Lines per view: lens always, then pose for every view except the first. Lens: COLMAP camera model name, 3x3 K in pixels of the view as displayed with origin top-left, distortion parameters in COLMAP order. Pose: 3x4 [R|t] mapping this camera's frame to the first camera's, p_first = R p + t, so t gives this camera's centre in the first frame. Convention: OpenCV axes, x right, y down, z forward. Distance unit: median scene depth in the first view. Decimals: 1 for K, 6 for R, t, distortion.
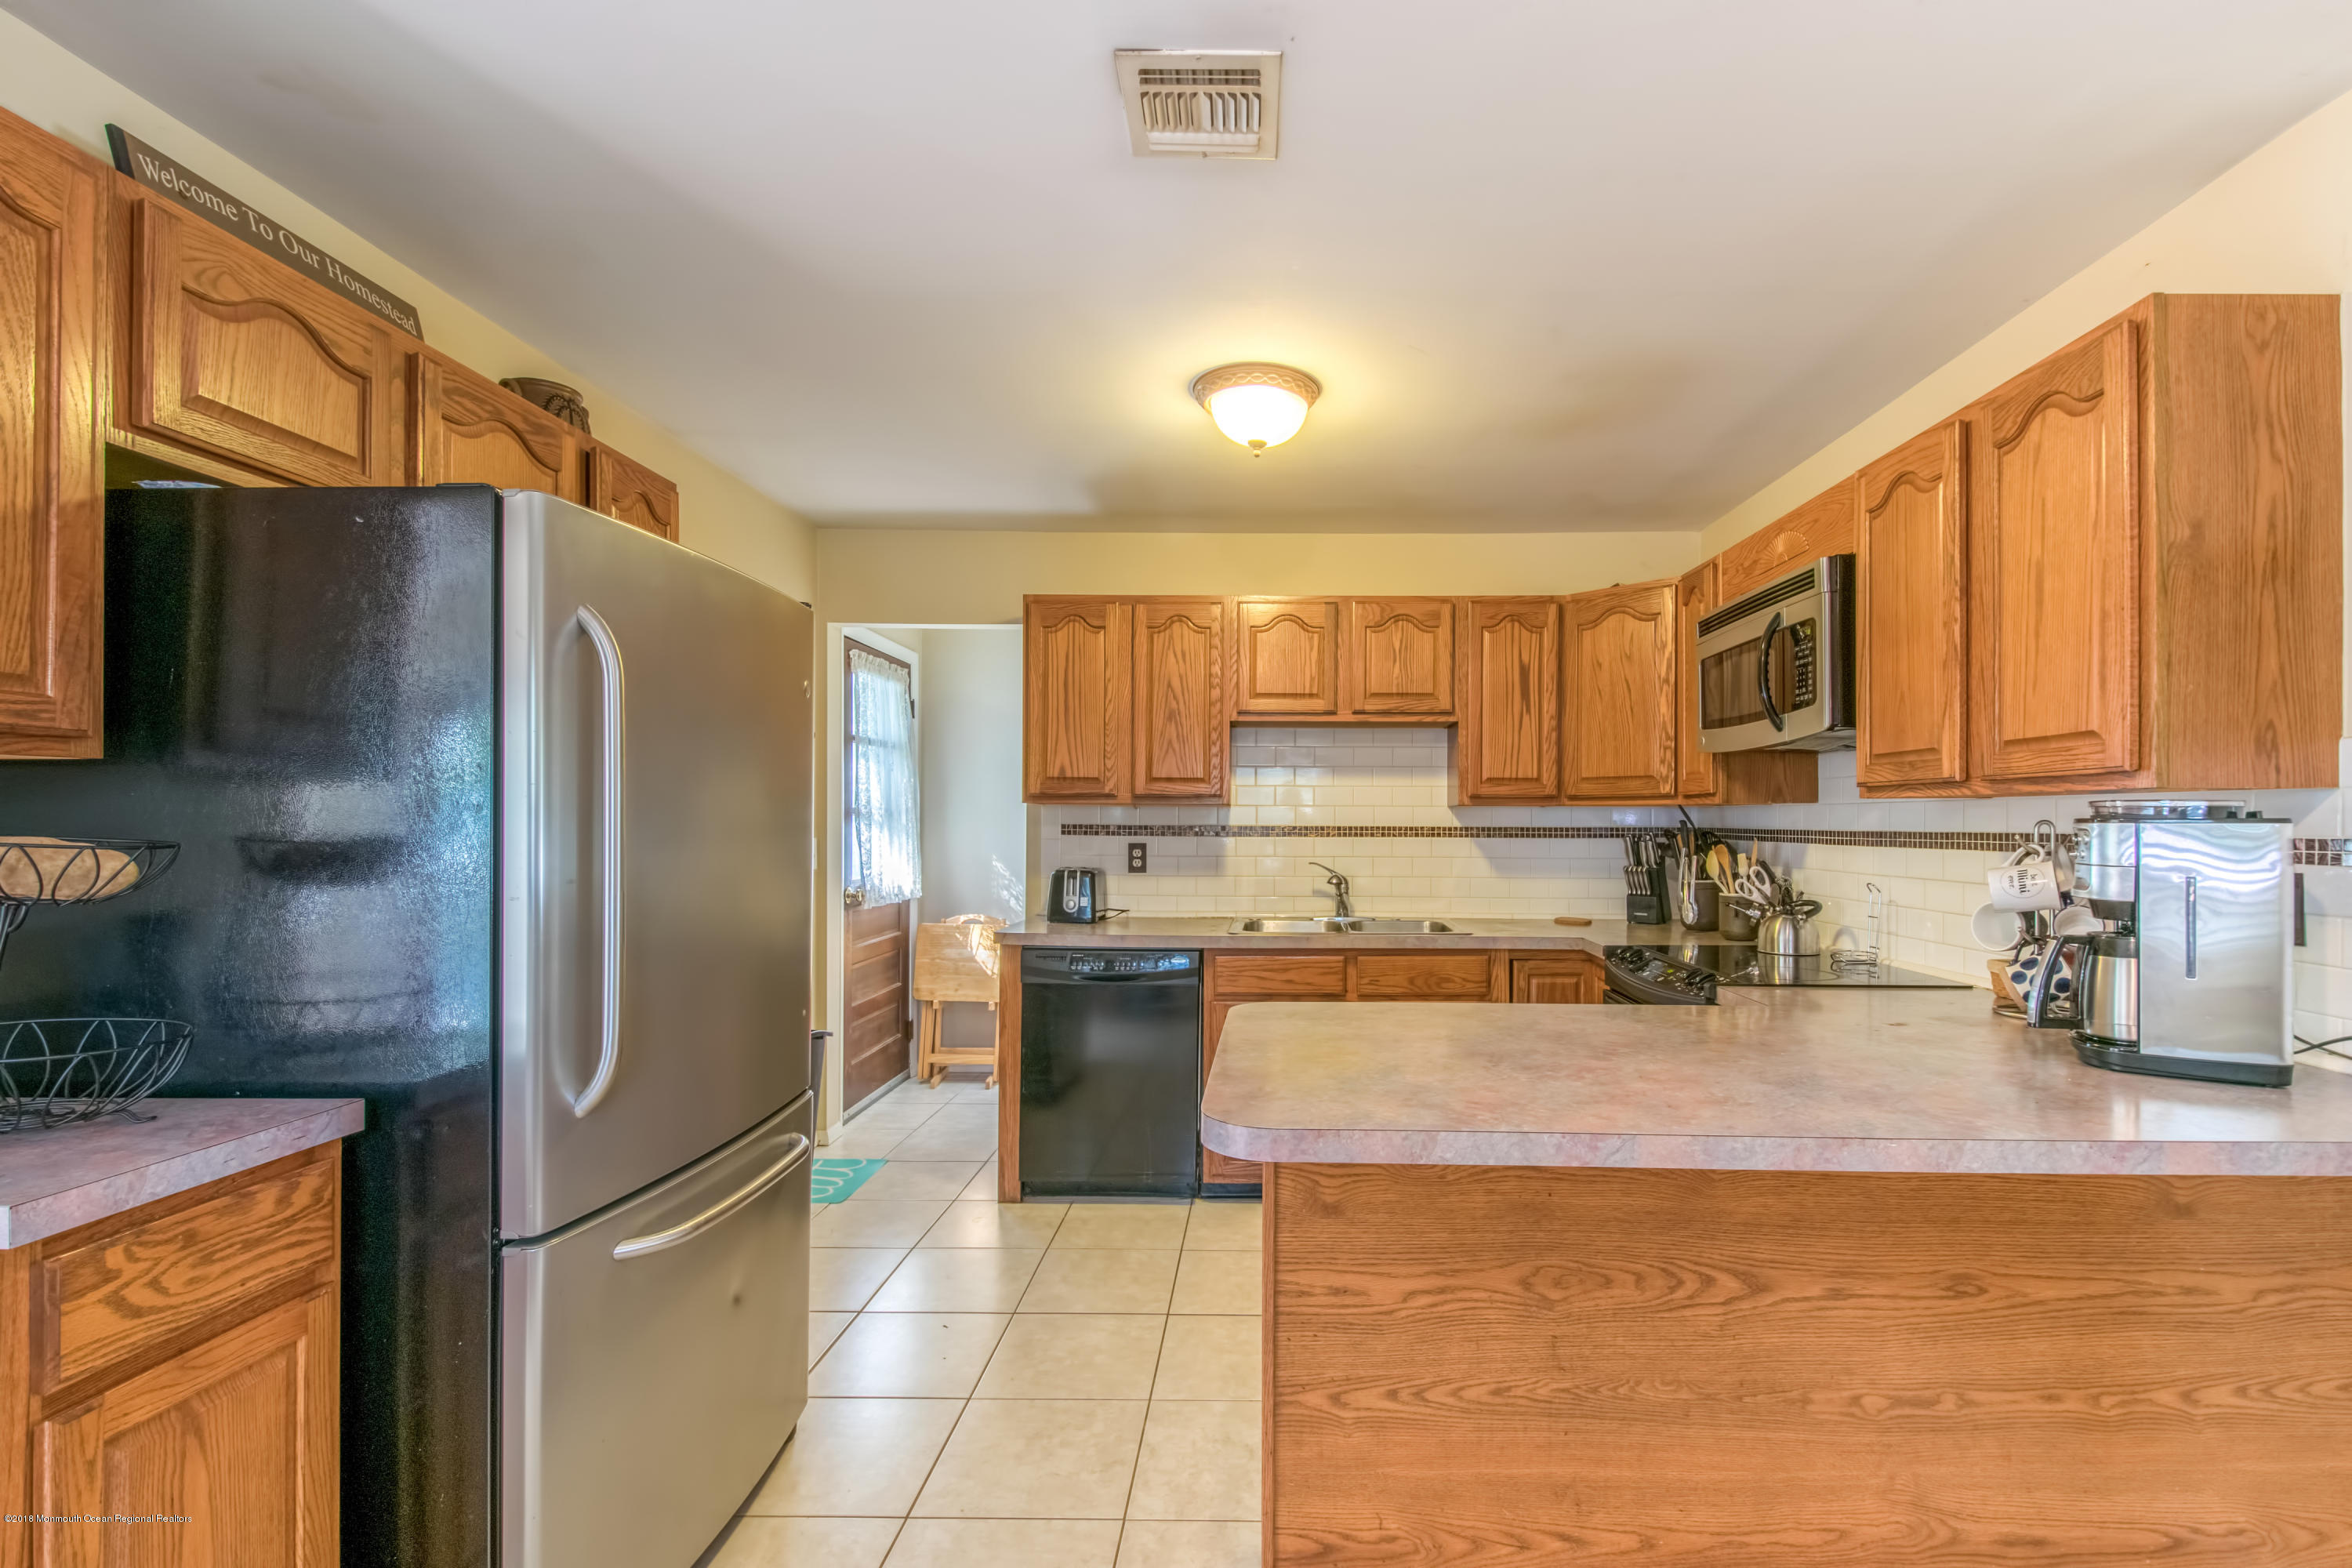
lens RADIAL K [[1038.0, 0, 1177.5], [0, 1038.0, 817.3], [0, 0, 1]] dist [0.020519, -0.017372]
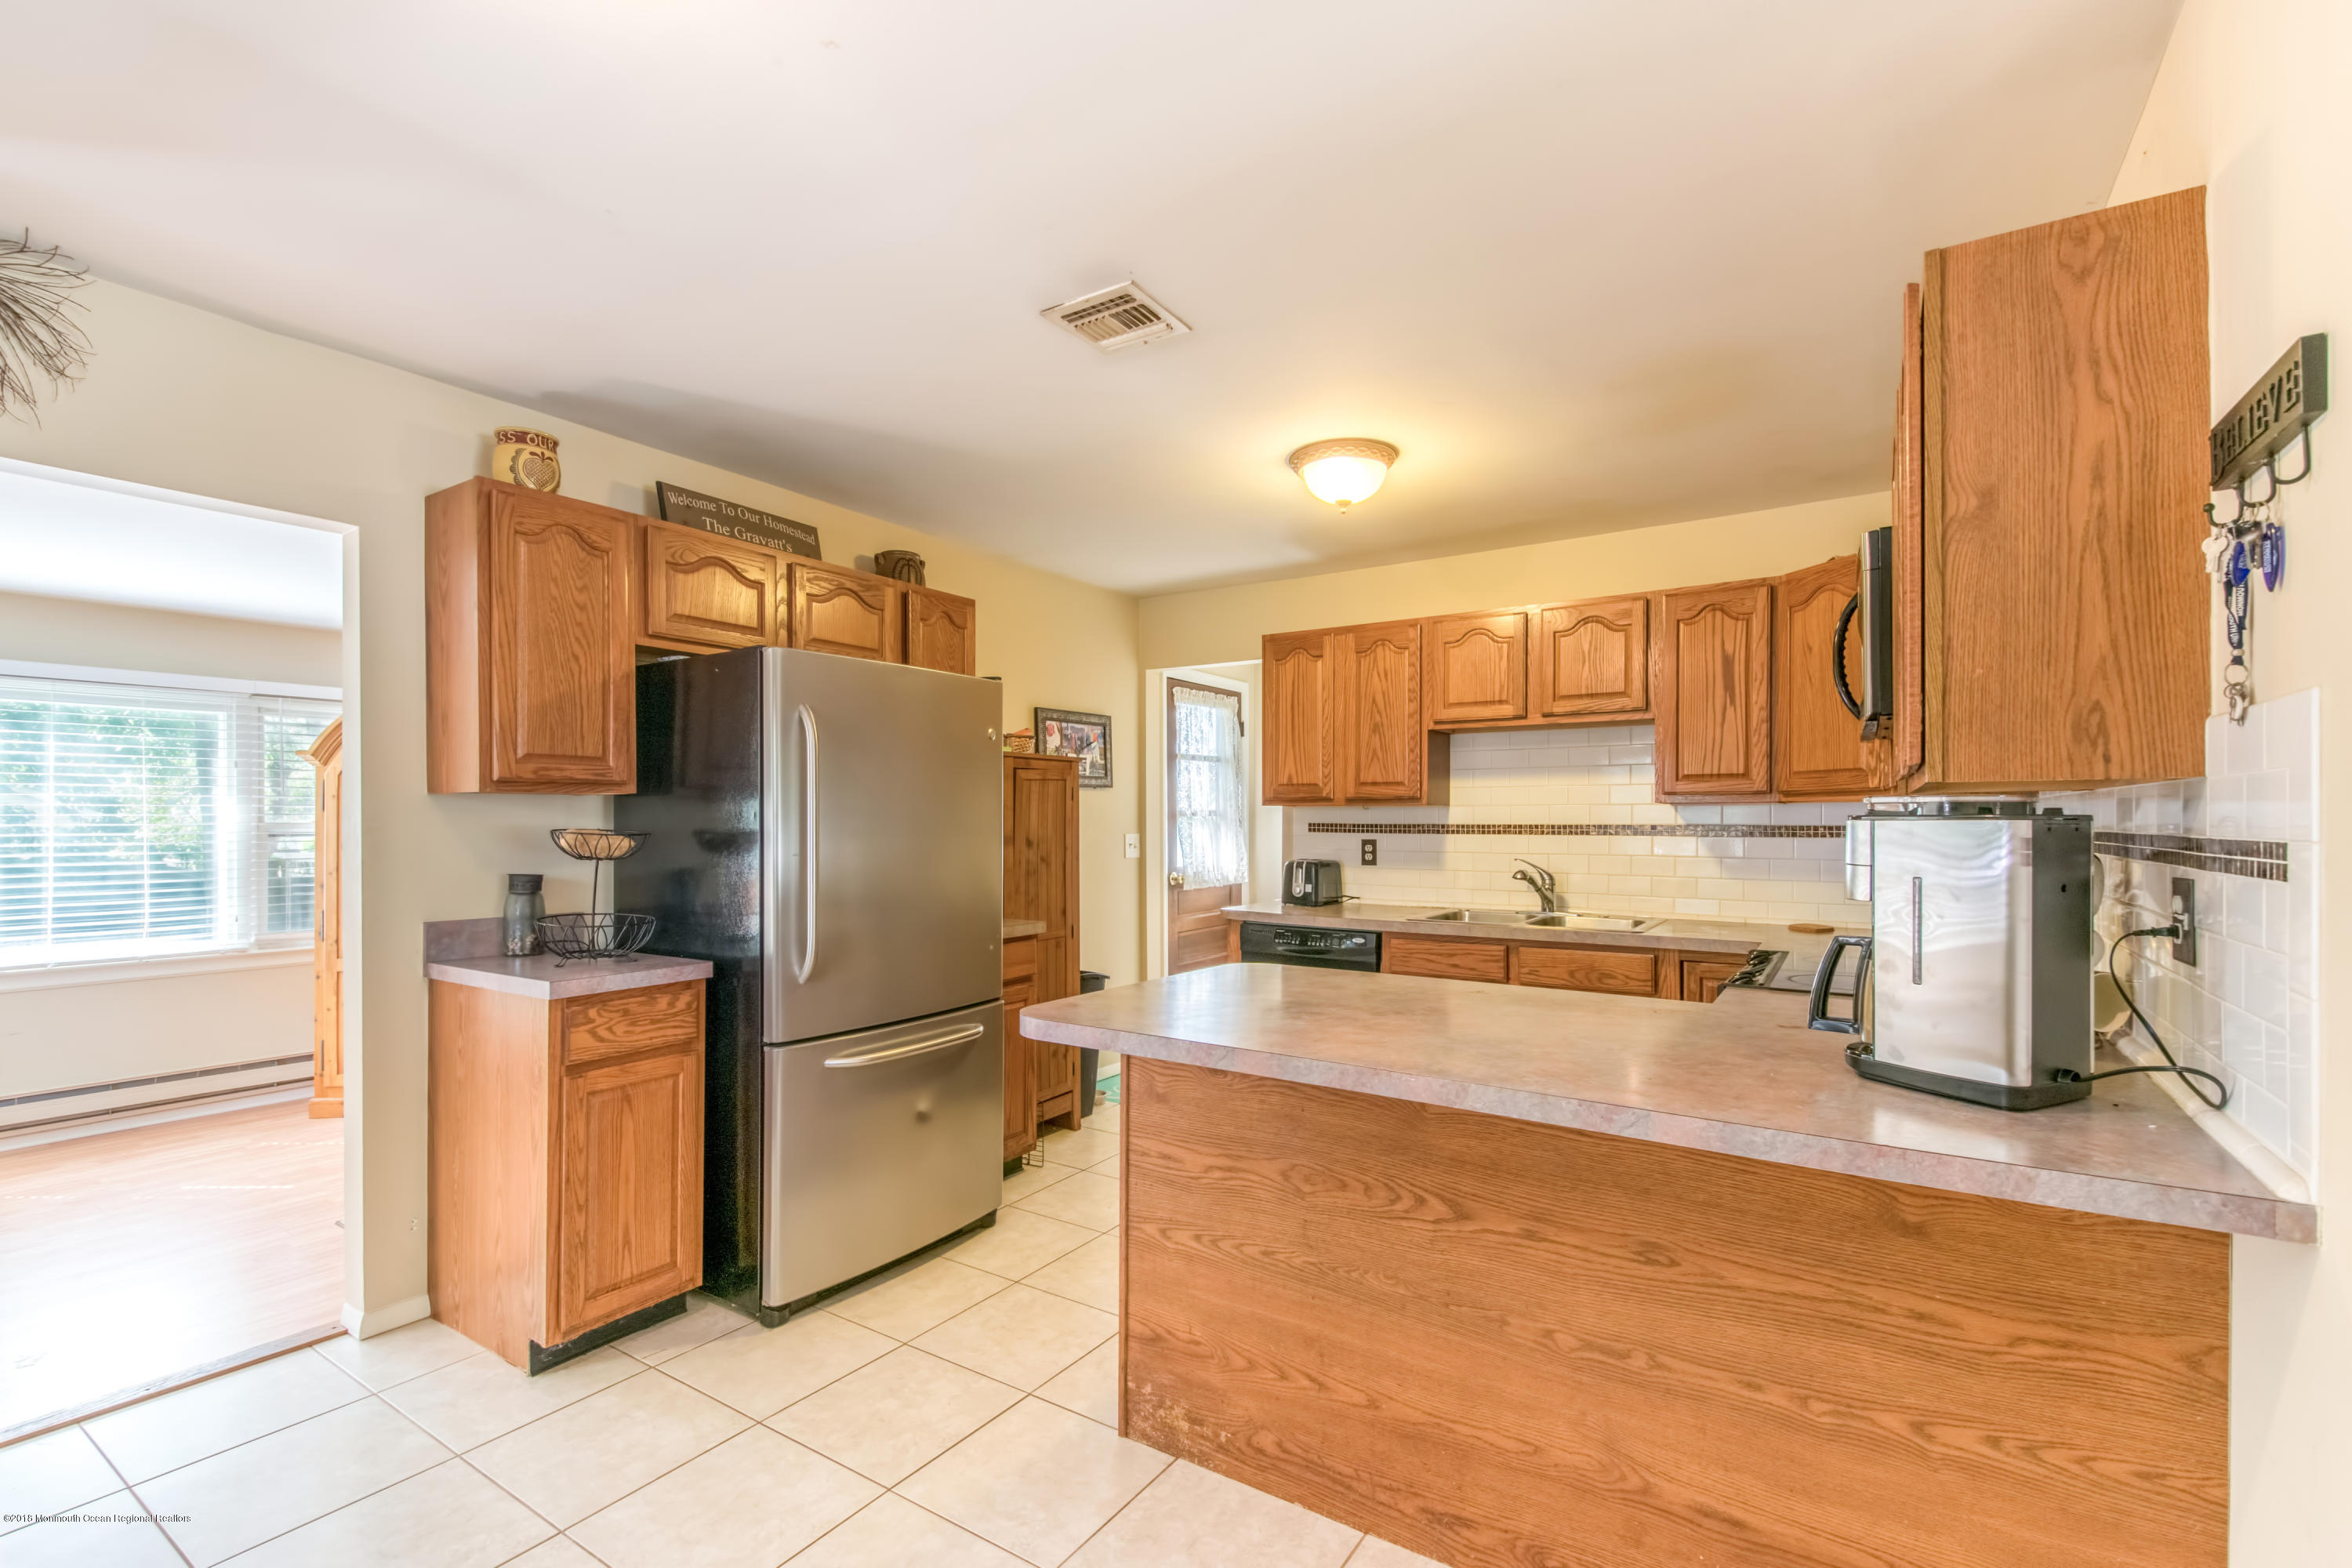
lens RADIAL K [[1026.2, 0, 1171.2], [0, 1026.2, 817.0], [0, 0, 1]] dist [0.030572, -0.029424]
pose [[0.837929, -0.005568, -0.545751, 0.918469], [0.005988, 0.999982, -0.001009, -0.000314], [0.545747, -0.002422, 0.837947, -0.155255]]
